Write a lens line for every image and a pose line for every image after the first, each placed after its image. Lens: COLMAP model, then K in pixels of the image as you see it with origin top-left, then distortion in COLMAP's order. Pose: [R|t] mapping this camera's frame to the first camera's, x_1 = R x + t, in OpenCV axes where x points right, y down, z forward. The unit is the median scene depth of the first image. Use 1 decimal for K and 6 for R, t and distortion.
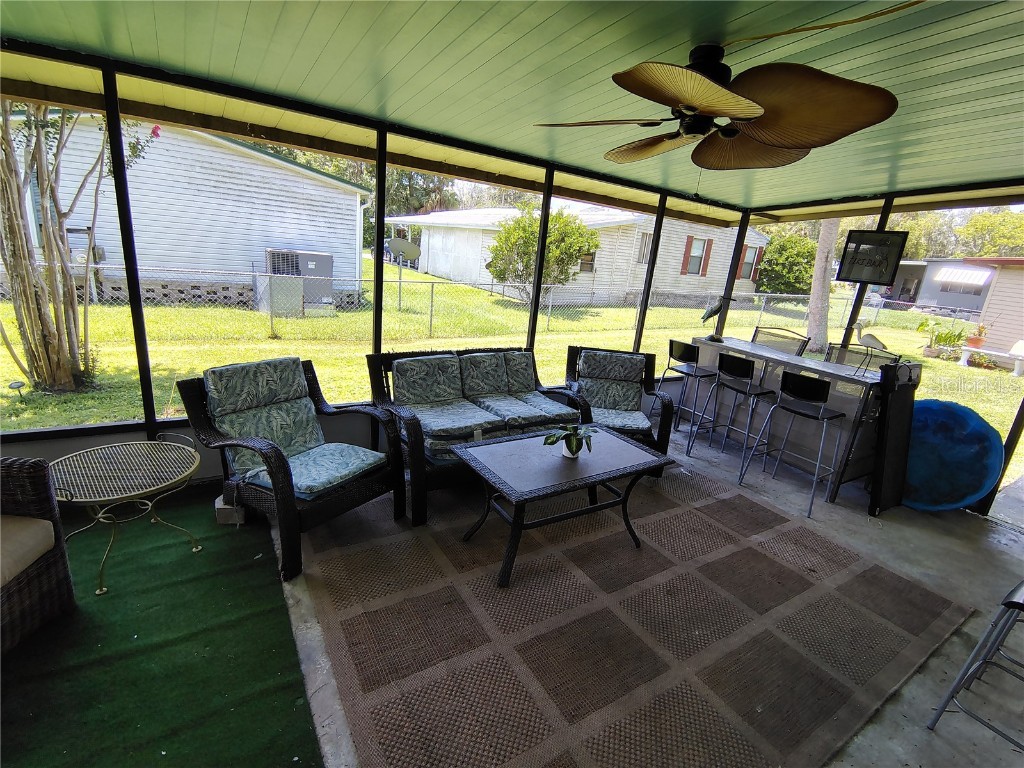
lens RADIAL K [[472.3, 0, 513.5], [0, 472.3, 389.9], [0, 0, 1]] dist [0.020740, -0.024402]
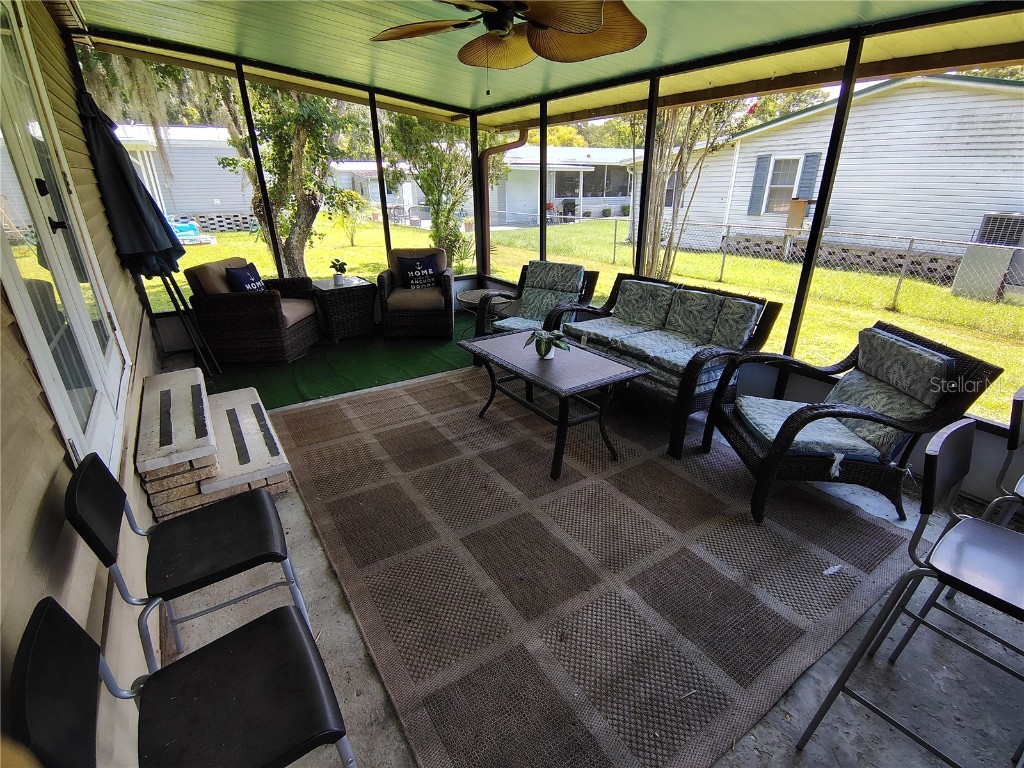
lens RADIAL K [[485.6, 0, 512.0], [0, 485.6, 384.0], [0, 0, 1]] dist [-0.011945, -0.000577]
pose [[0.021060, 0.289803, -0.956854, 1.034961], [-0.280825, 0.920251, 0.272536, -0.077371], [0.959528, 0.262970, 0.100765, 0.702694]]
